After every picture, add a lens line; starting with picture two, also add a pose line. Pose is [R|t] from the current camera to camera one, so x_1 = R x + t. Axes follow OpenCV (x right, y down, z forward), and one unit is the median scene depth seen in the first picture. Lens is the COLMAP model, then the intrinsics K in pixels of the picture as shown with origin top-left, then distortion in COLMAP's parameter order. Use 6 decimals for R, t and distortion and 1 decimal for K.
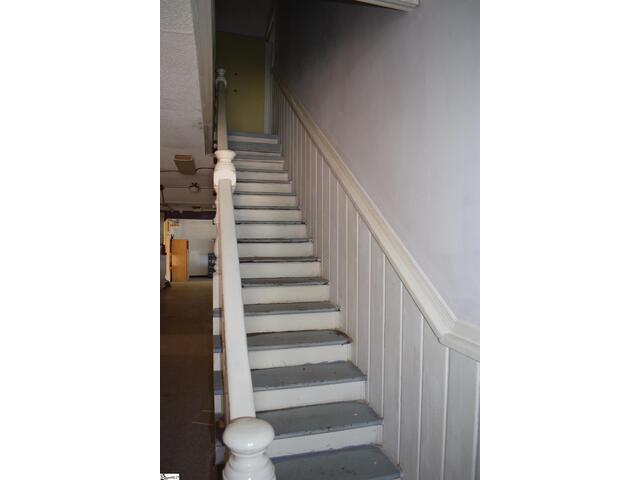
lens RADIAL K [[549.9, 0, 320.0], [0, 549.9, 240.0], [0, 0, 1]] dist [-0.005907, -0.001093]
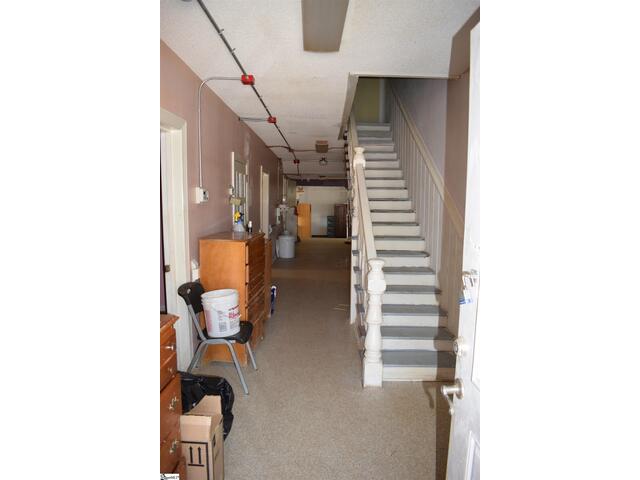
lens RADIAL K [[549.9, 0, 320.0], [0, 549.9, 240.0], [0, 0, 1]] dist [-0.005907, -0.001093]
pose [[0.979962, 0.014993, -0.198621, 0.029740], [-0.002903, 0.998132, 0.061025, 0.013634], [0.199165, -0.059226, 0.978175, -0.393137]]
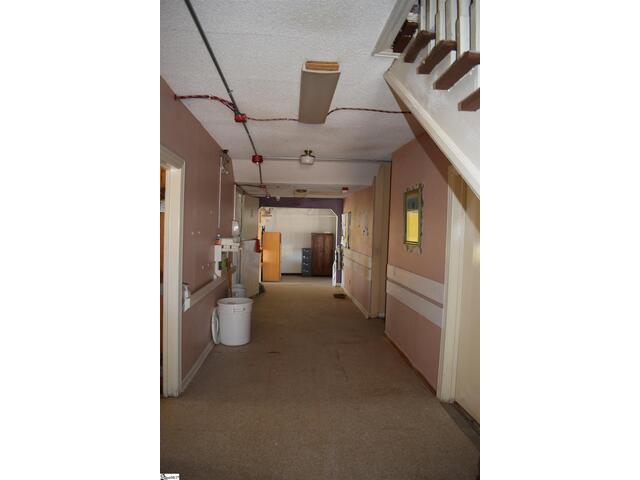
lens RADIAL K [[512.1, 0, 320.0], [0, 512.1, 240.0], [0, 0, 1]] dist [-0.001402, -0.000173]
pose [[0.990298, 0.019304, -0.137614, -0.193525], [-0.017285, 0.999725, 0.015849, -0.007107], [0.137882, -0.013317, 0.990359, 0.589080]]
